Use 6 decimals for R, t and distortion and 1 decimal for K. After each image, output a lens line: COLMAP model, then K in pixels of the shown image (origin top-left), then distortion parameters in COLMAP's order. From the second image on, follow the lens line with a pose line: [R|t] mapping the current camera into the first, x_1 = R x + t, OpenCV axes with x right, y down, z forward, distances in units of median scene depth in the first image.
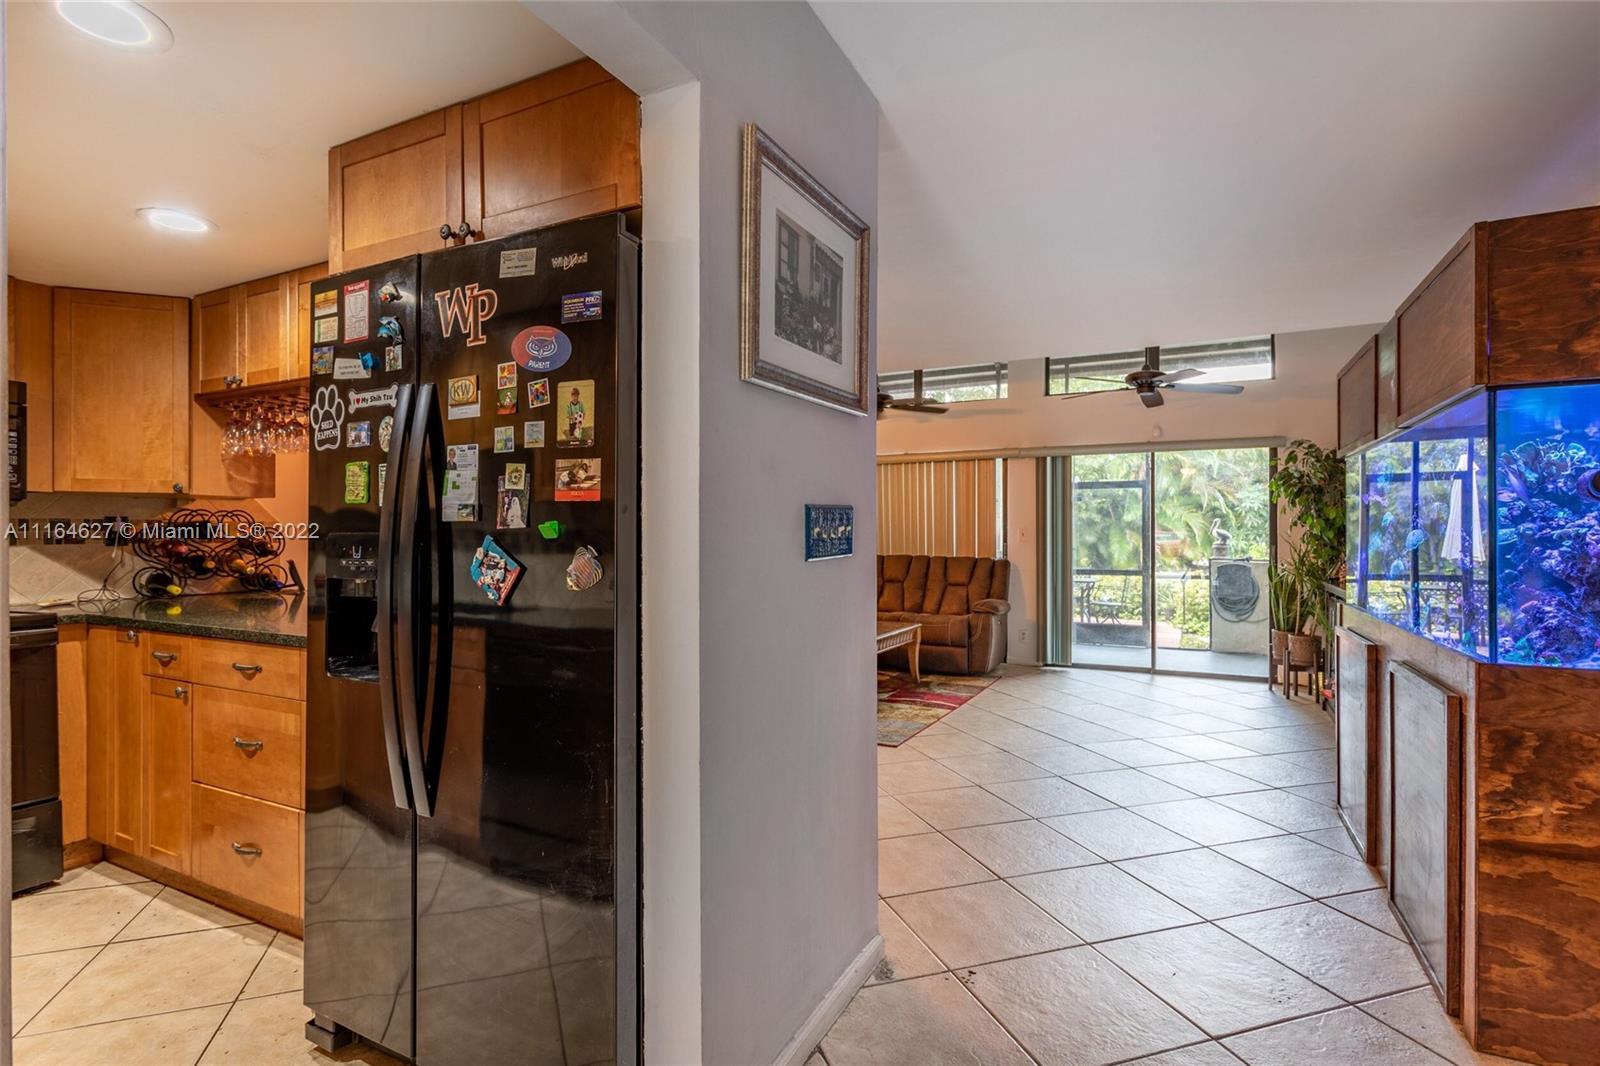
lens RADIAL K [[794.3, 0, 800.0], [0, 794.3, 533.0], [0, 0, 1]] dist [0.004233, 0.000504]
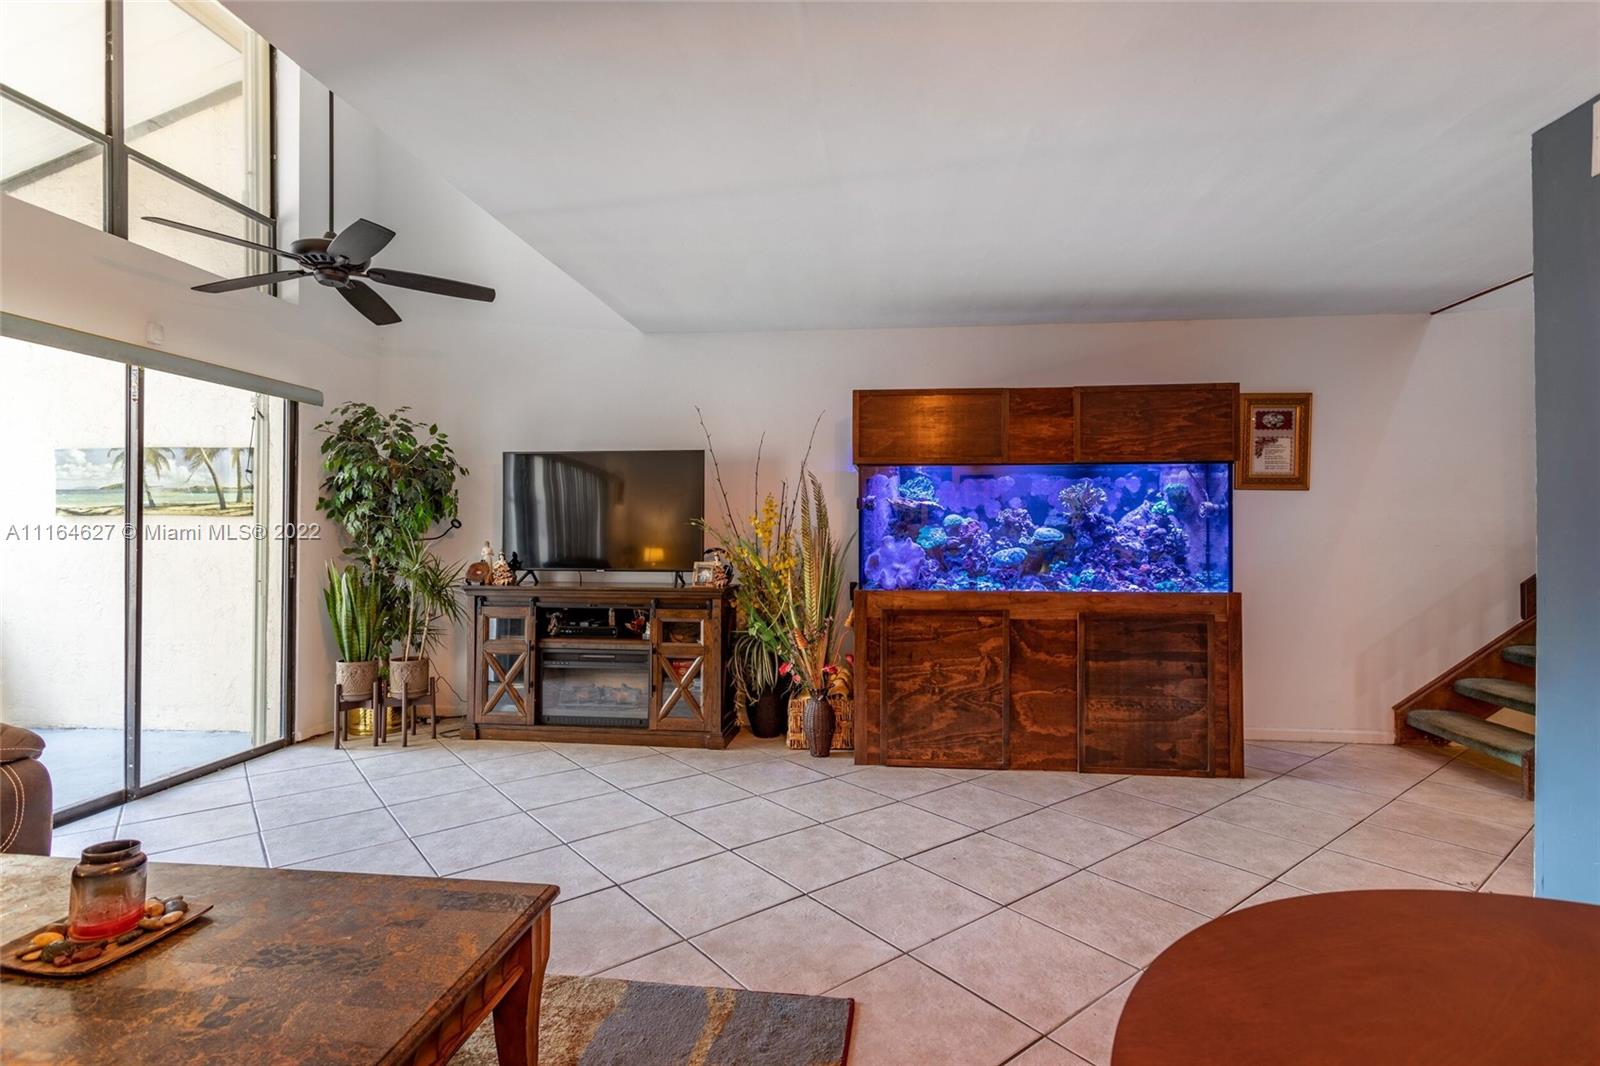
lens RADIAL K [[779.7, 0, 786.6], [0, 779.7, 526.1], [0, 0, 1]] dist [0.000295, 0.000211]
pose [[-0.329328, -0.002247, 0.944213, -0.393553], [-0.001915, 0.999997, 0.001711, -0.004913], [-0.944214, -0.001245, -0.329331, 1.668896]]
